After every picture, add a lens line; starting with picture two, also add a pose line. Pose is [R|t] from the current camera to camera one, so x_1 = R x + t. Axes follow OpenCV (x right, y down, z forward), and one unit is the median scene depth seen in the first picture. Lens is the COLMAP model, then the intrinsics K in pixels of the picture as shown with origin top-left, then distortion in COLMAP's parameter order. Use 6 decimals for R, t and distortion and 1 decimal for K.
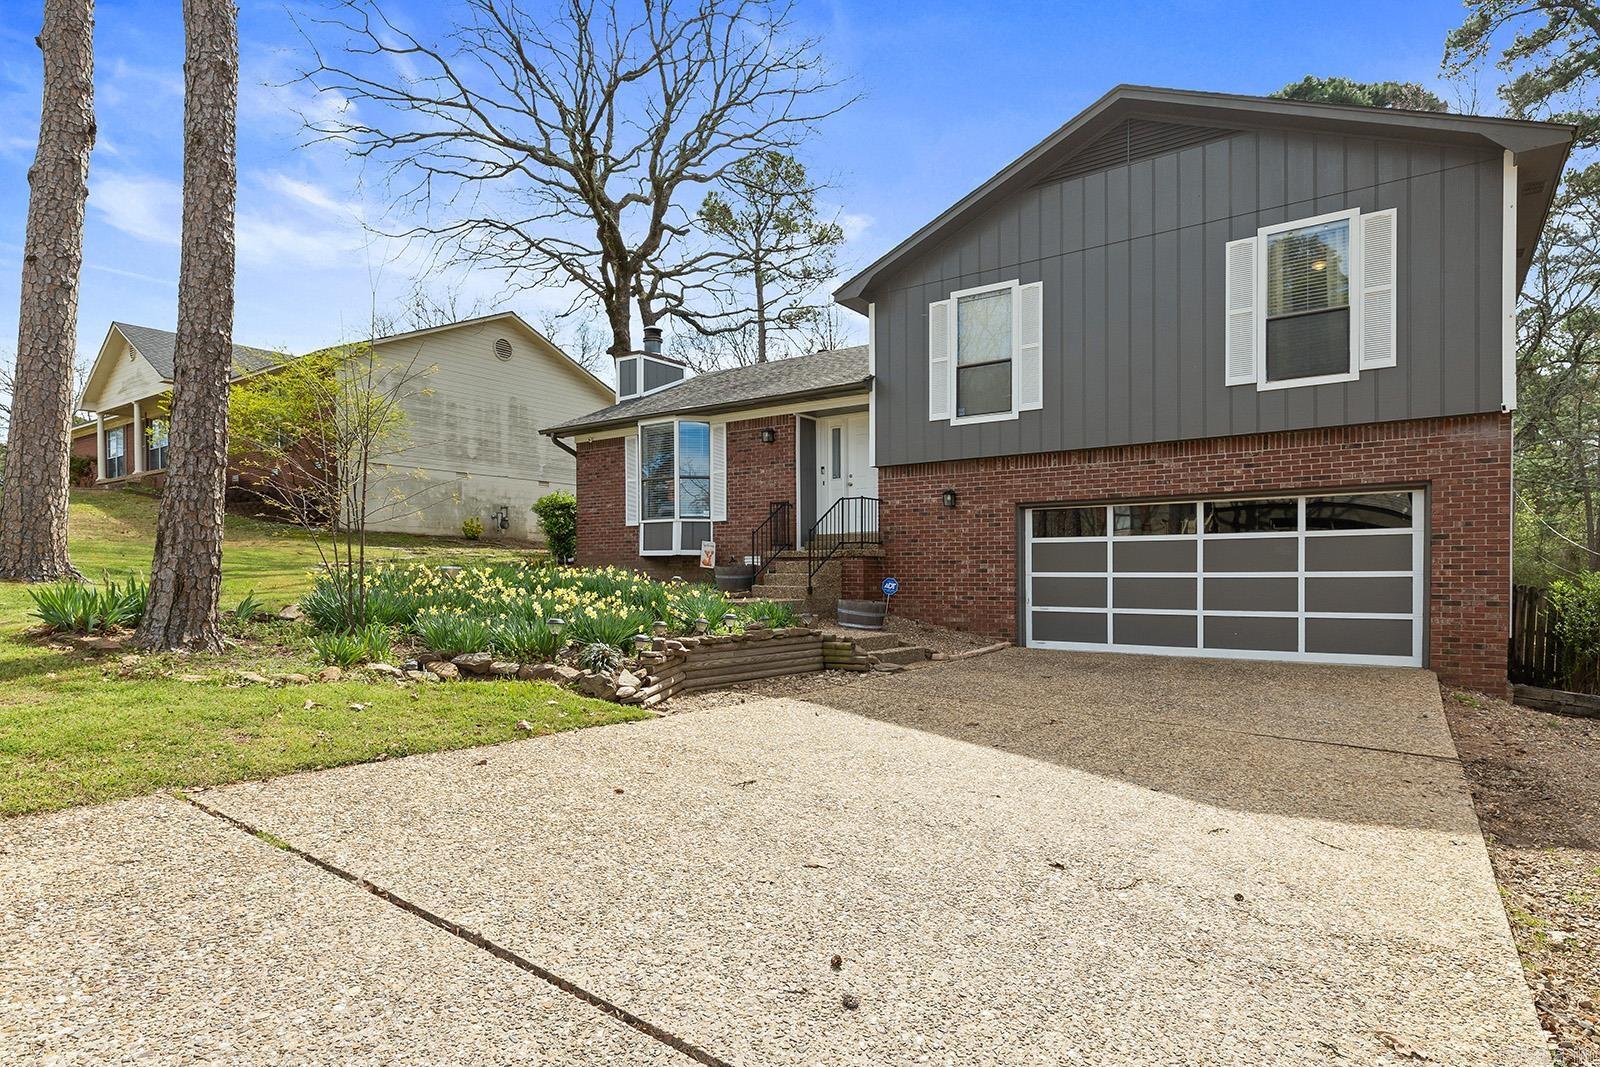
lens RADIAL K [[914.0, 0, 806.2], [0, 914.0, 560.6], [0, 0, 1]] dist [0.001193, 0.000042]
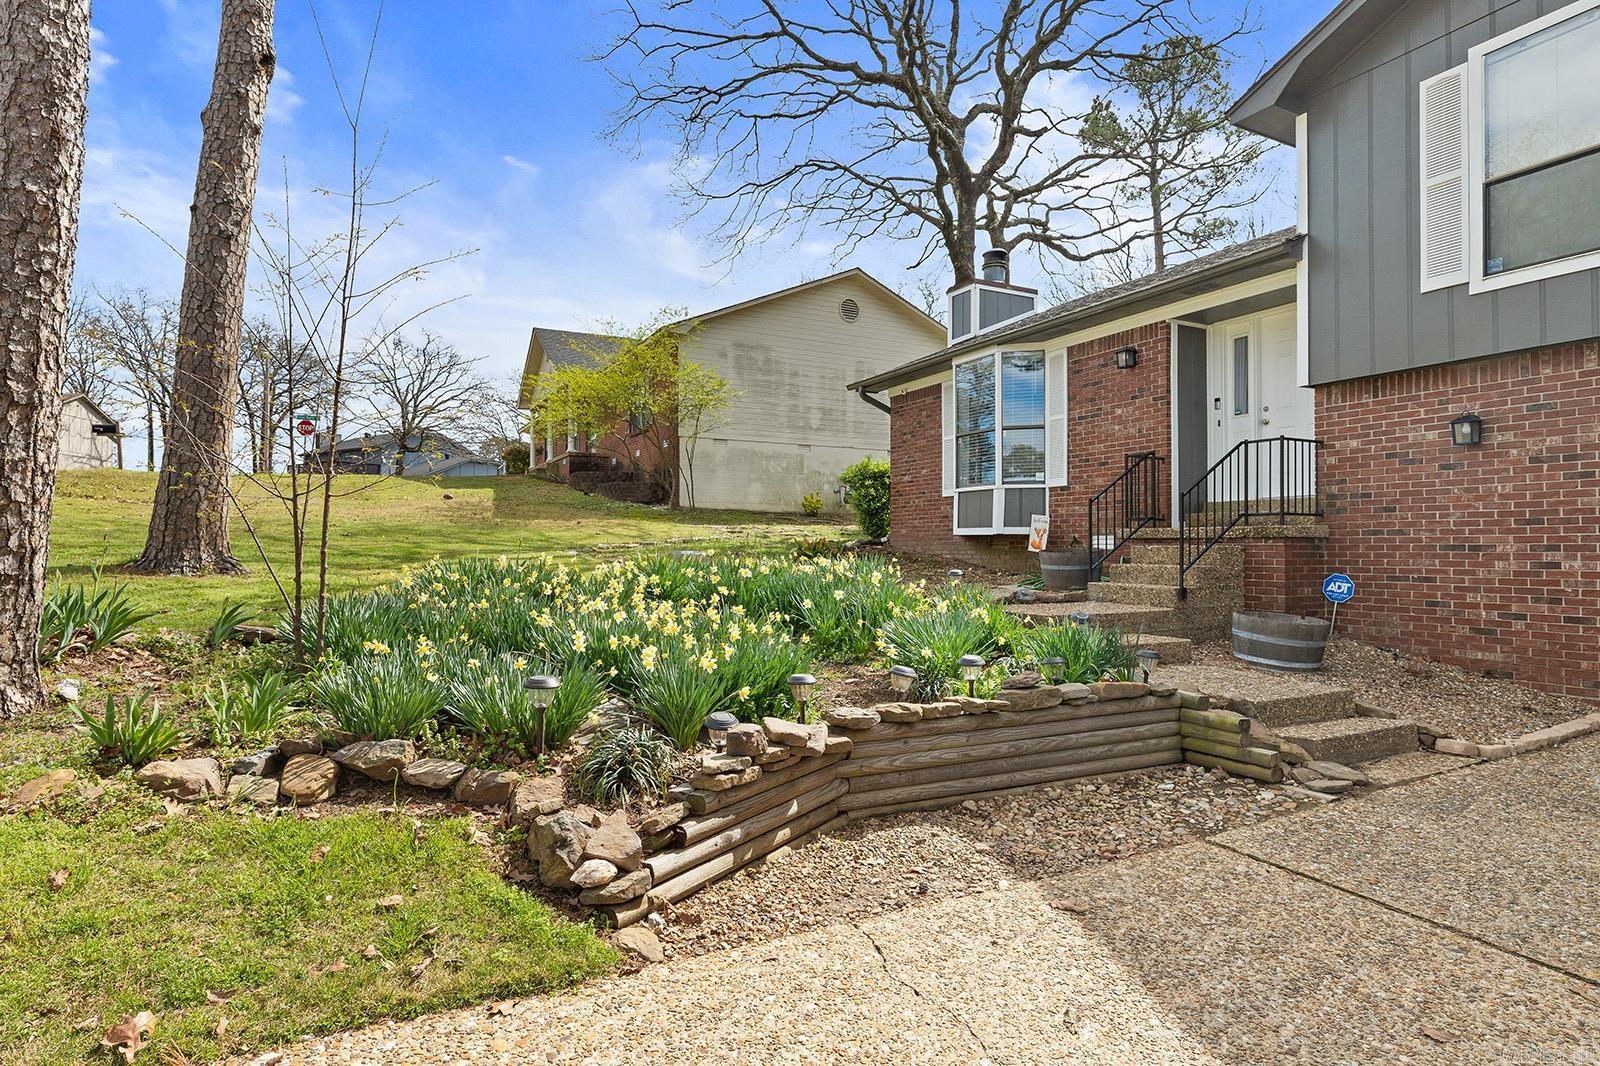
lens RADIAL K [[853.9, 0, 800.0], [0, 853.9, 533.0], [0, 0, 1]] dist [0.000917, 0.000375]
pose [[0.887340, -0.003849, -0.461100, 0.034363], [0.003890, 0.999992, -0.000862, -0.007233], [0.461099, -0.001029, 0.887348, 0.321424]]
